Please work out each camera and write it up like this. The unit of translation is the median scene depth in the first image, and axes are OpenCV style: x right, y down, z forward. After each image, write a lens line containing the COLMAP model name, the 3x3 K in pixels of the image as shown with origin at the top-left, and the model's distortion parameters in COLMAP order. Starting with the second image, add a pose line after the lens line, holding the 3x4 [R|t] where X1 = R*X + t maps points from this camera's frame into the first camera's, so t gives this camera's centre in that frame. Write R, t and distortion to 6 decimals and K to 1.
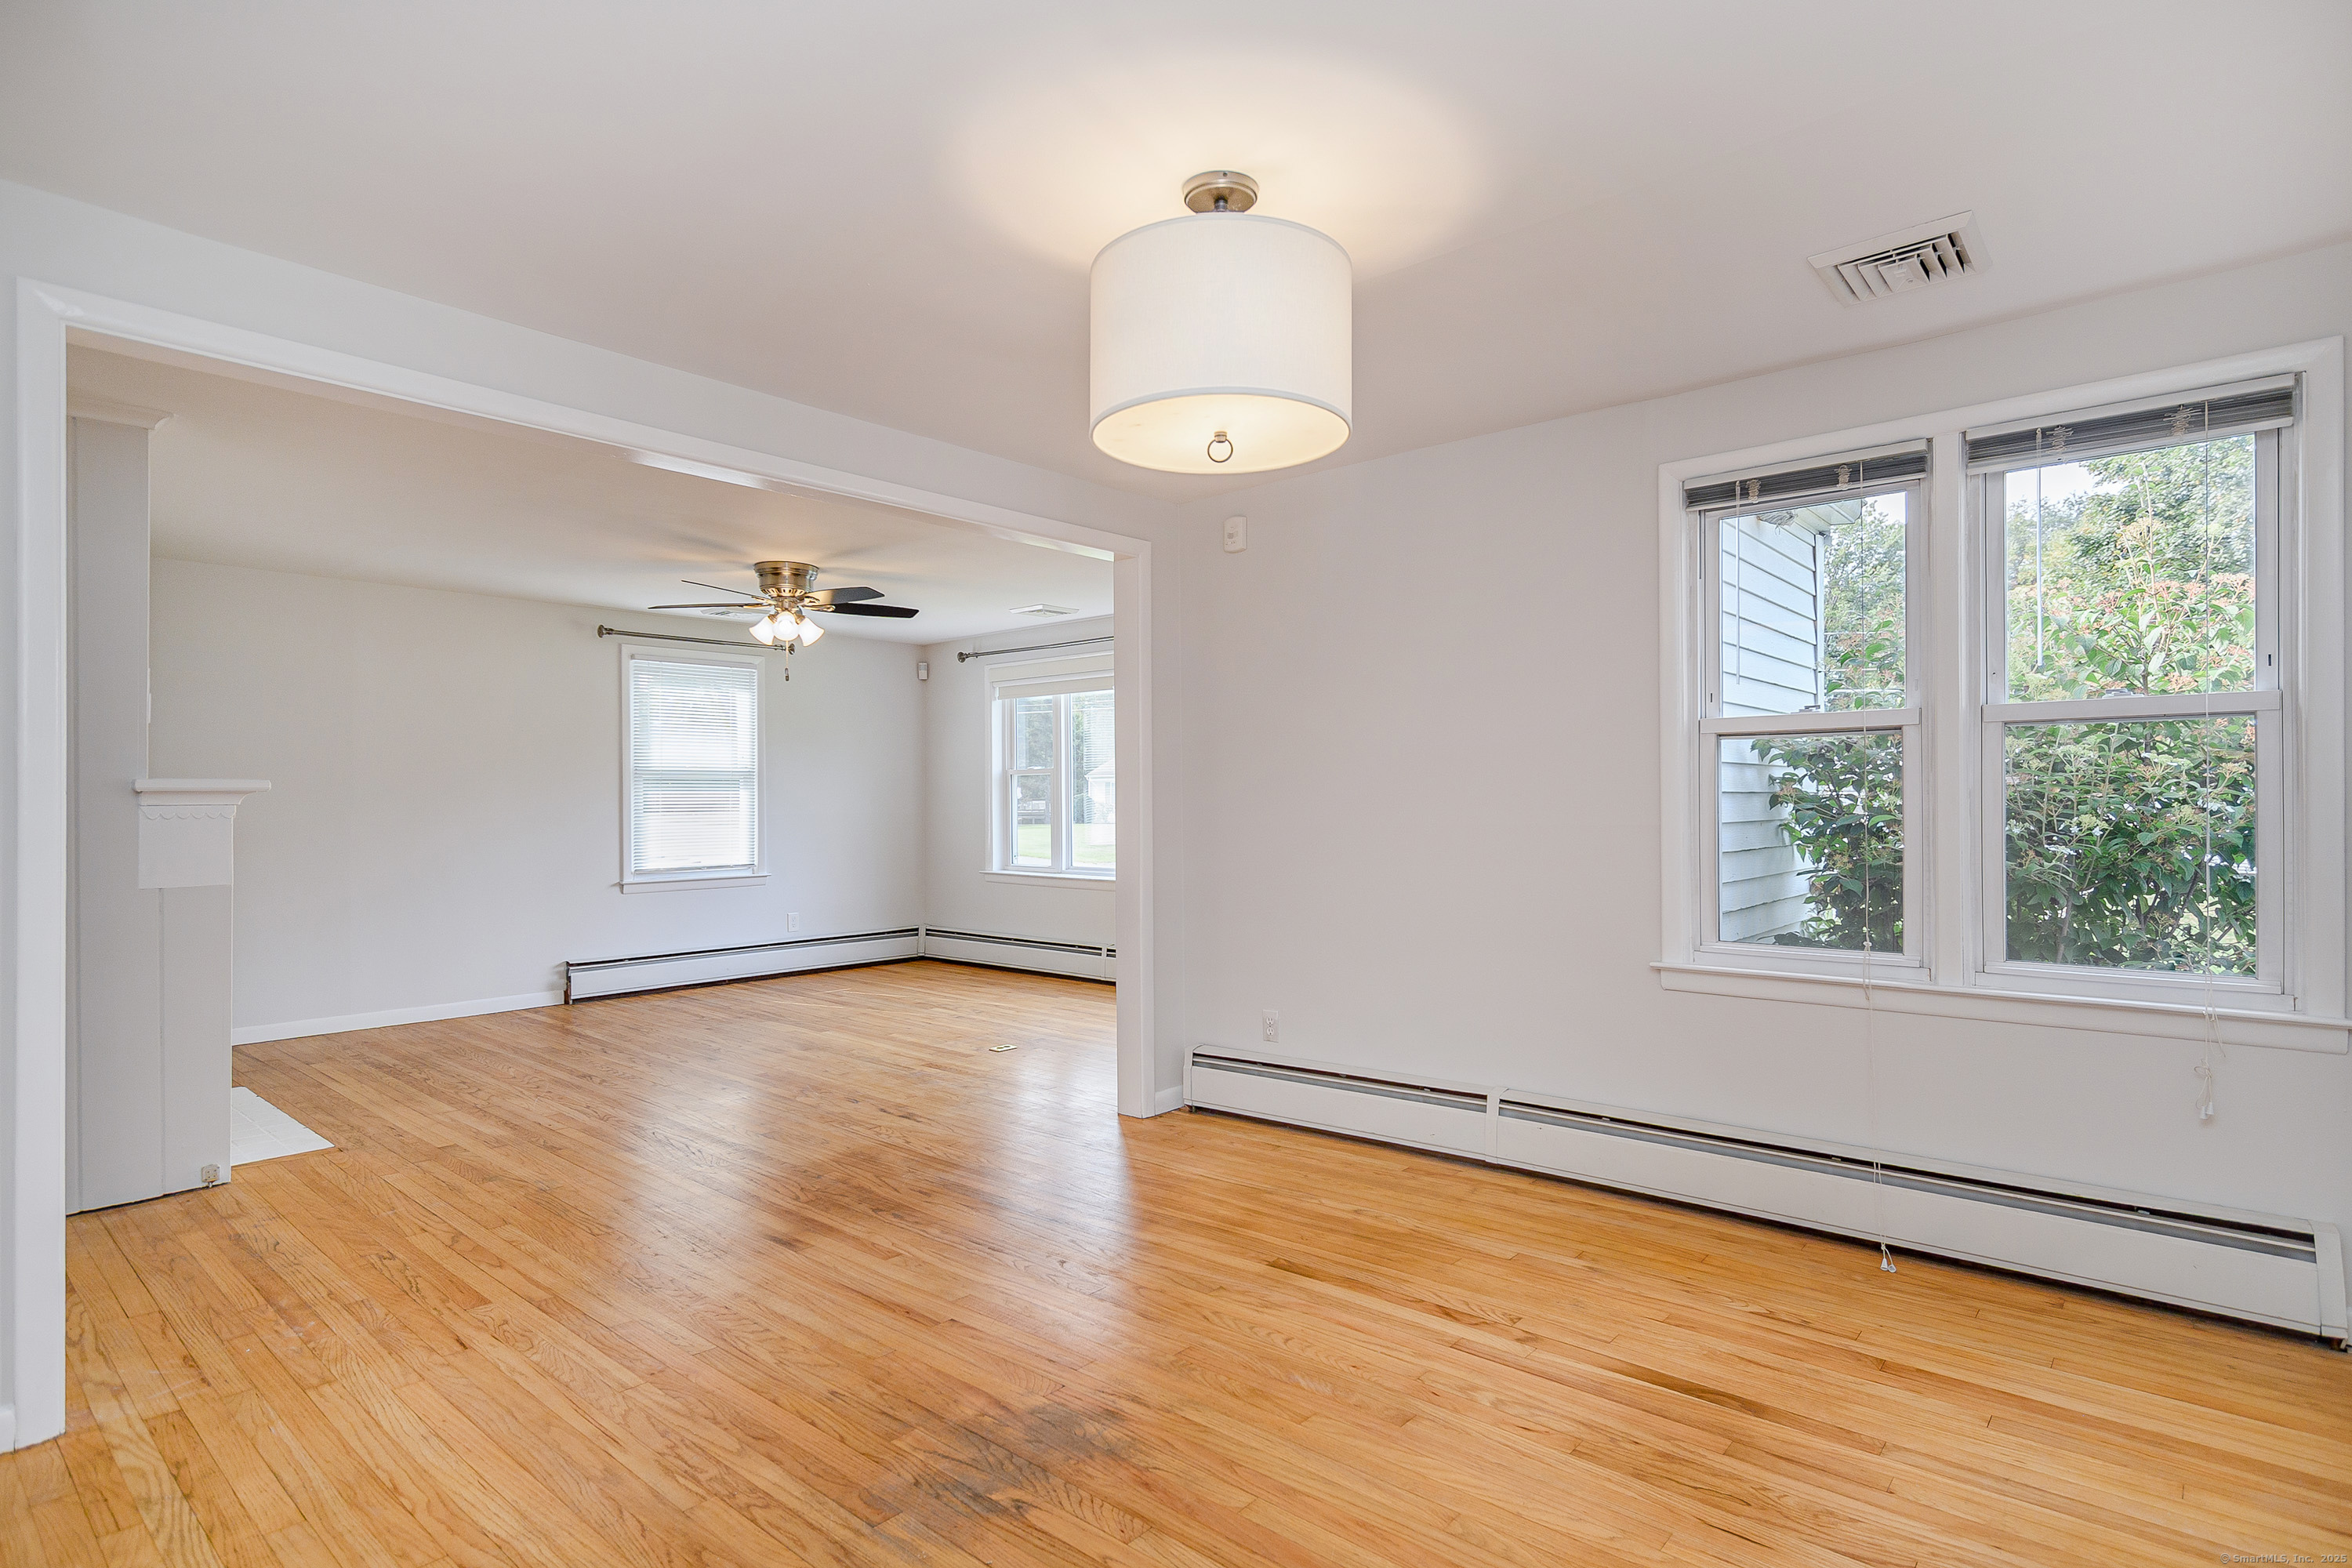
lens RADIAL K [[1197.6, 0, 1175.1], [0, 1197.6, 795.3], [0, 0, 1]] dist [0.000867, 0.001108]
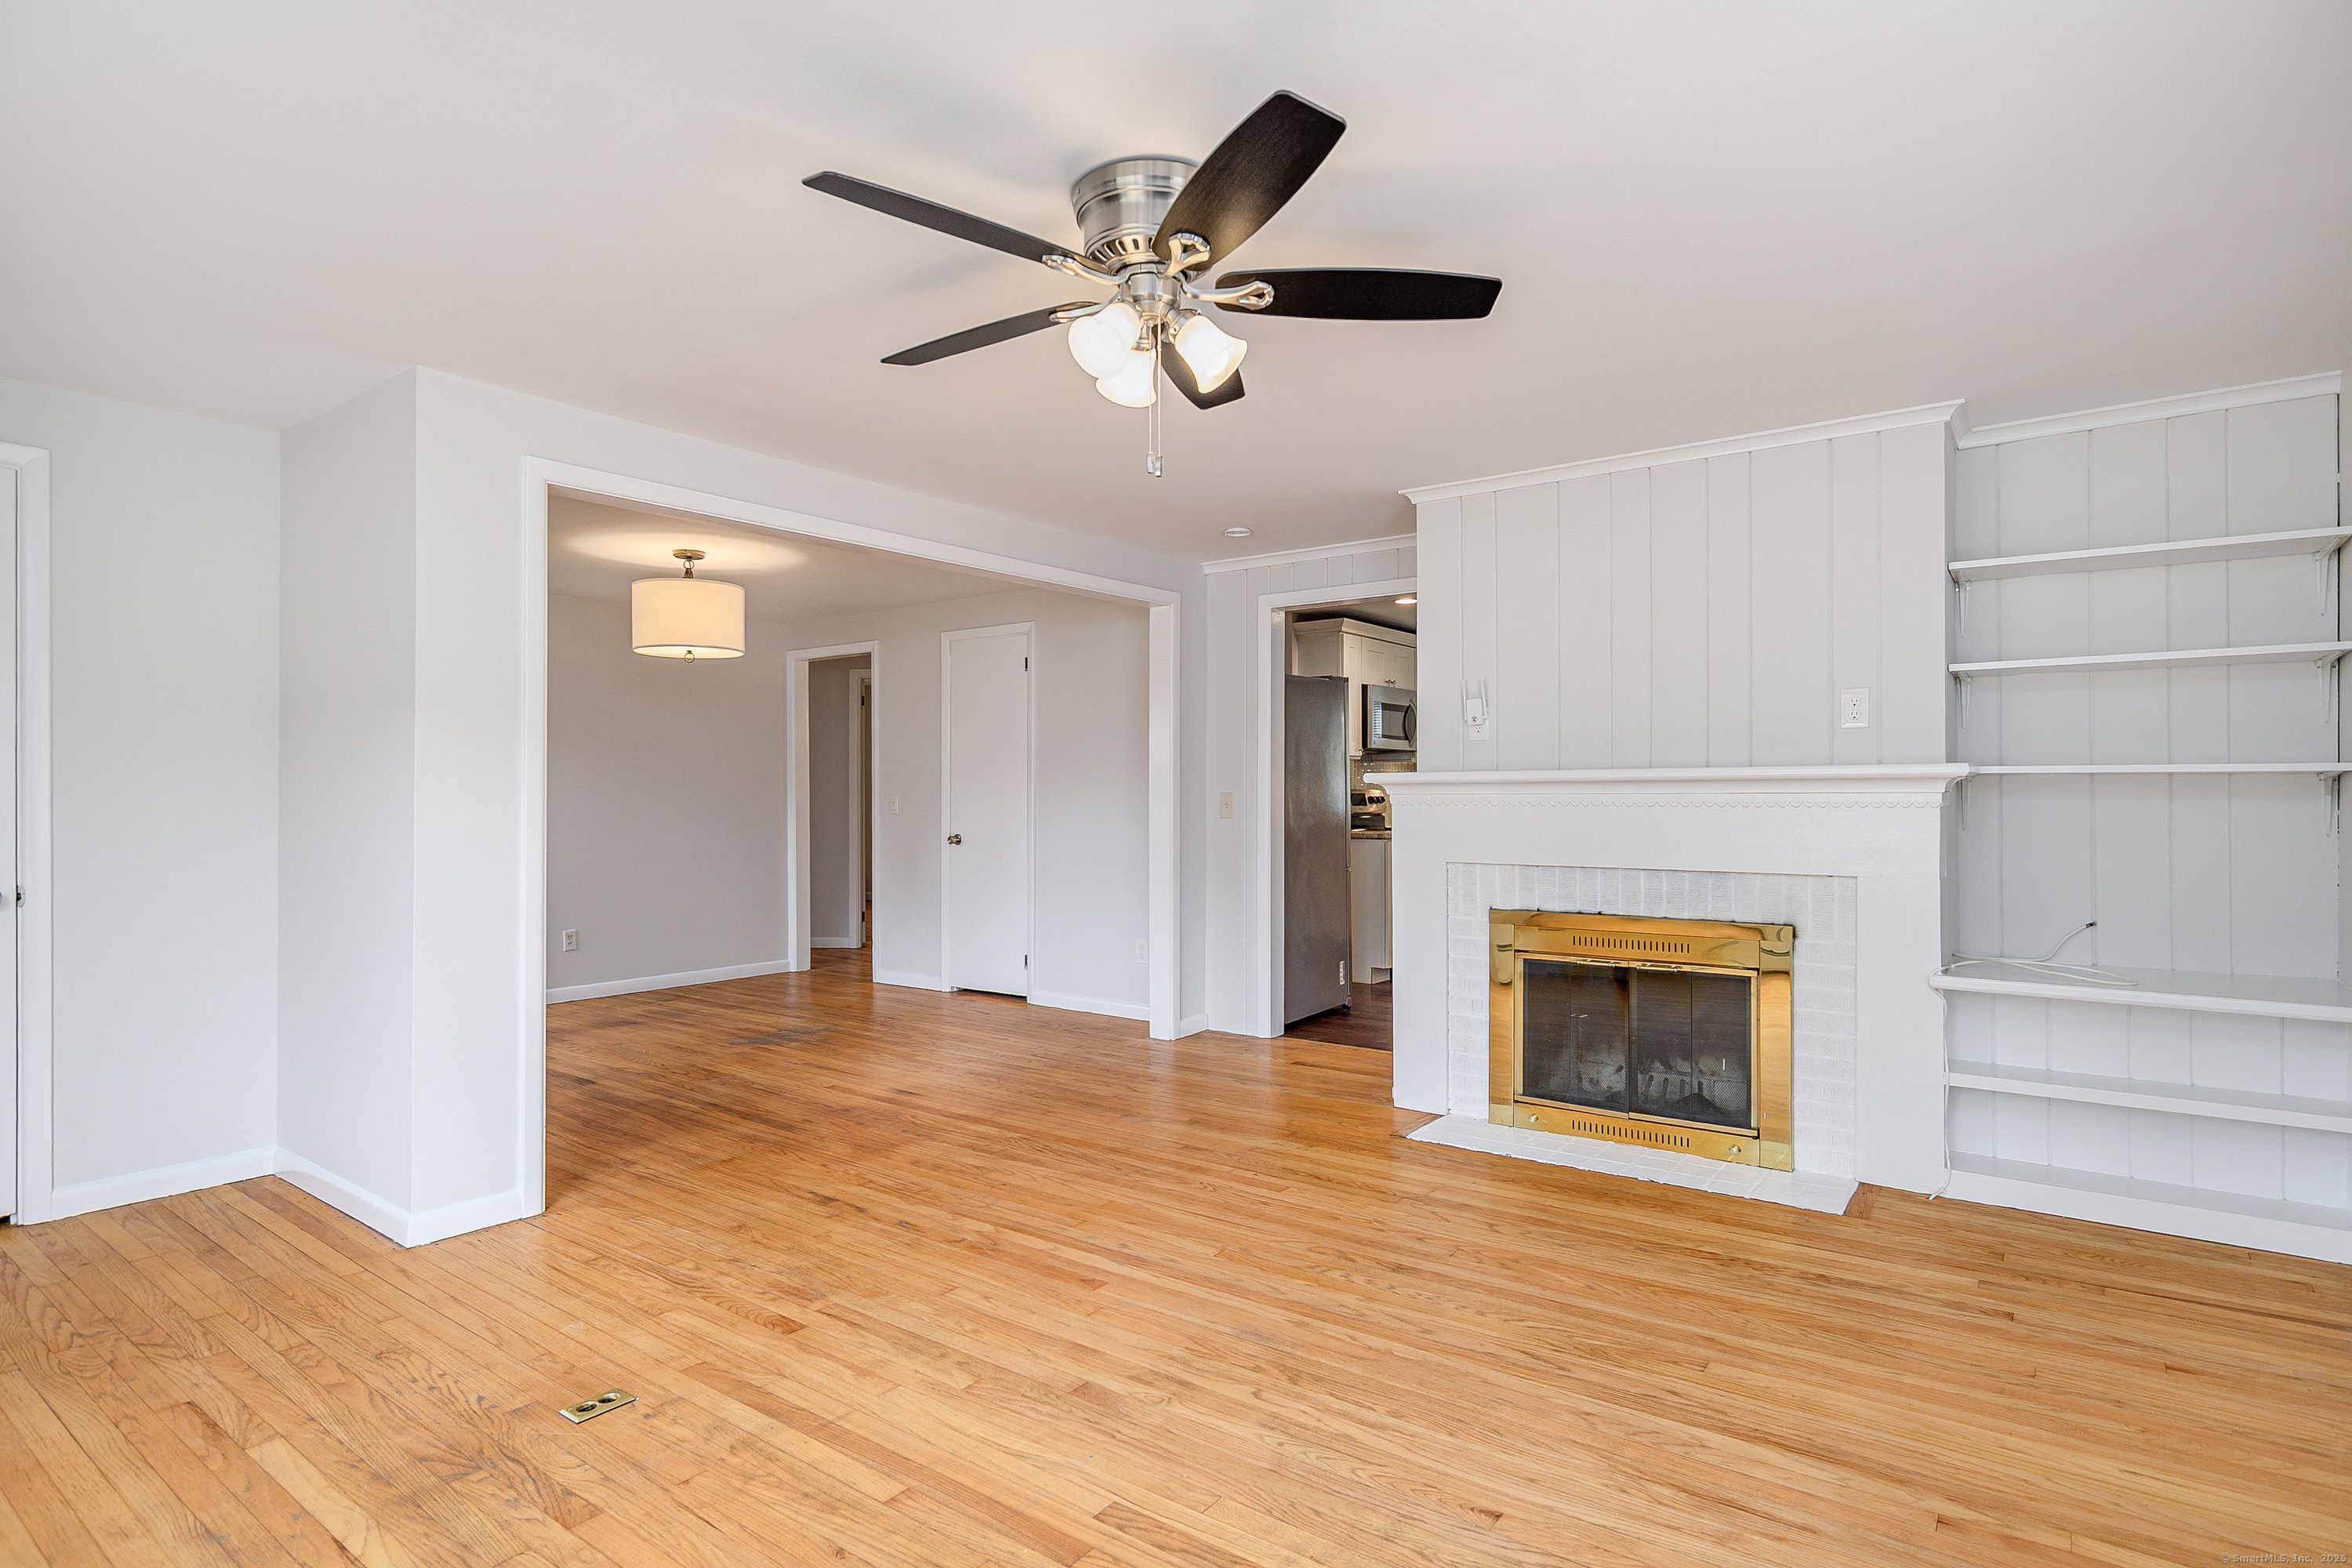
lens RADIAL K [[1213.2, 0, 1168.8], [0, 1213.2, 811.4], [0, 0, 1]] dist [0.005270, 0.001380]
pose [[-0.997457, 0.009882, -0.070578, -0.571323], [0.009173, 0.999904, 0.010362, 0.011627], [0.070674, 0.009688, -0.997452, 2.626936]]
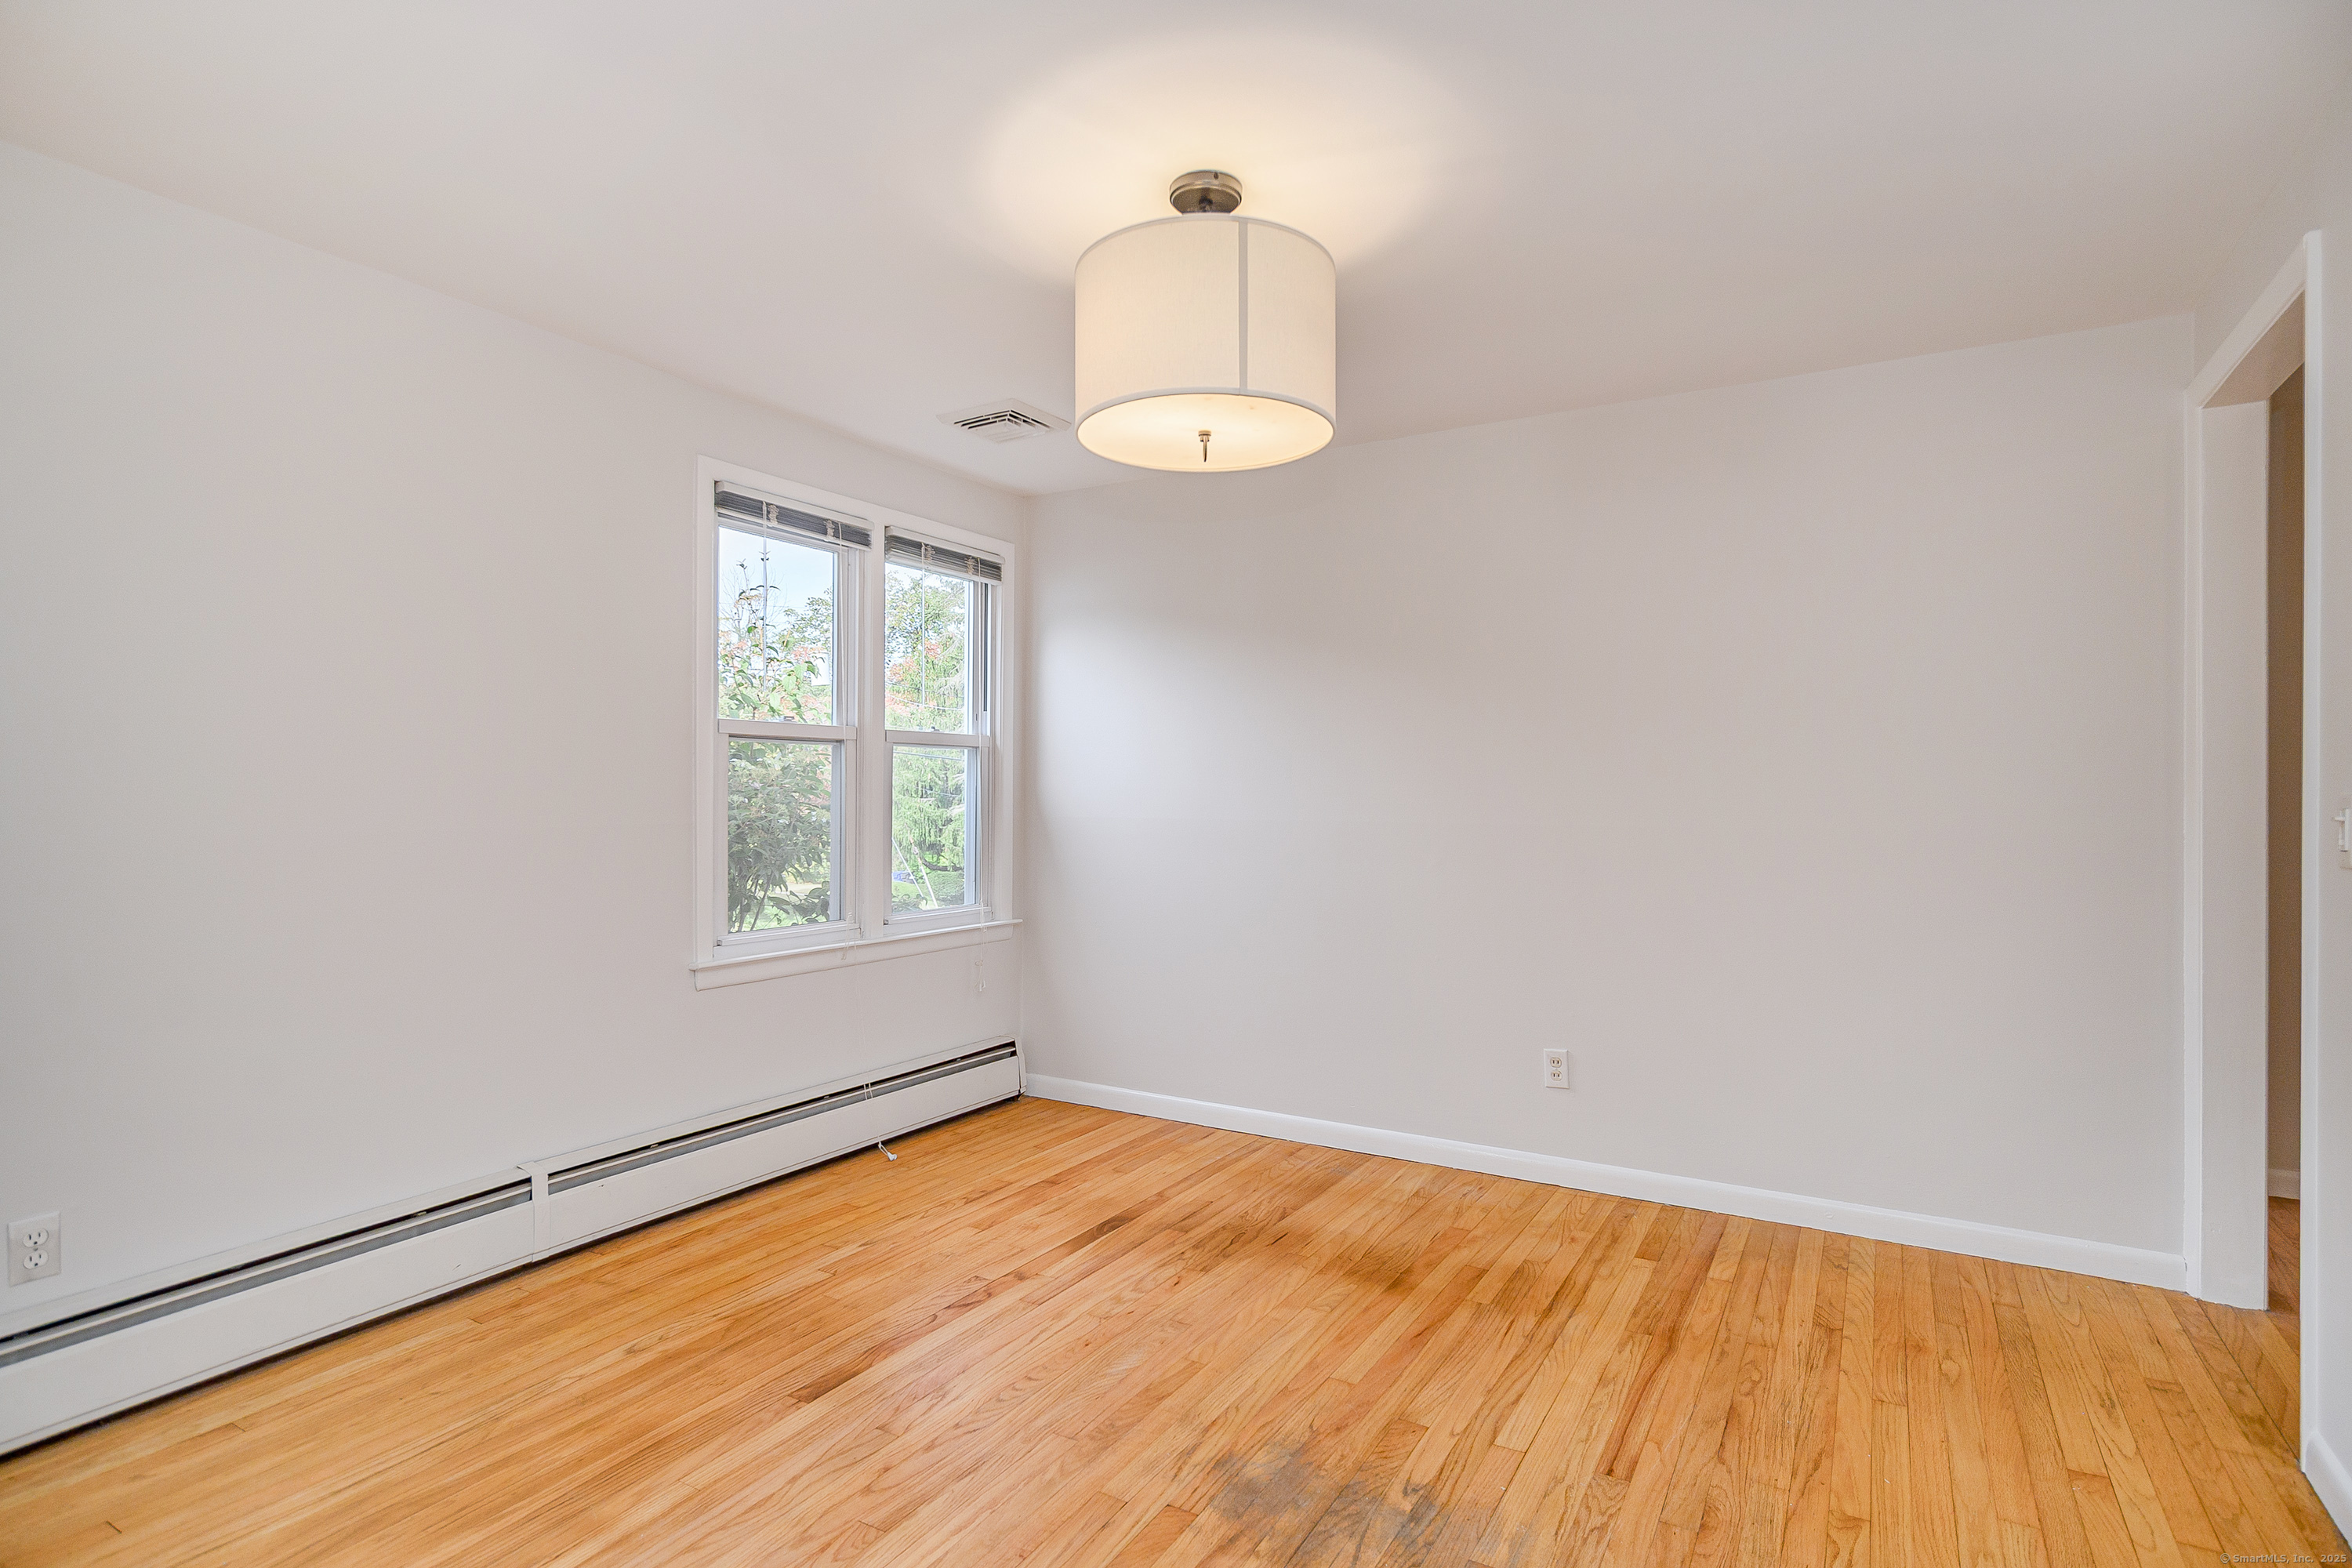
lens RADIAL K [[1197.6, 0, 1175.1], [0, 1197.6, 795.3], [0, 0, 1]] dist [0.000867, 0.001108]
pose [[-0.182071, 0.006723, 0.983262, -0.699233], [-0.005110, 0.999957, -0.007784, 0.009436], [-0.983272, -0.006441, -0.182029, 0.886322]]
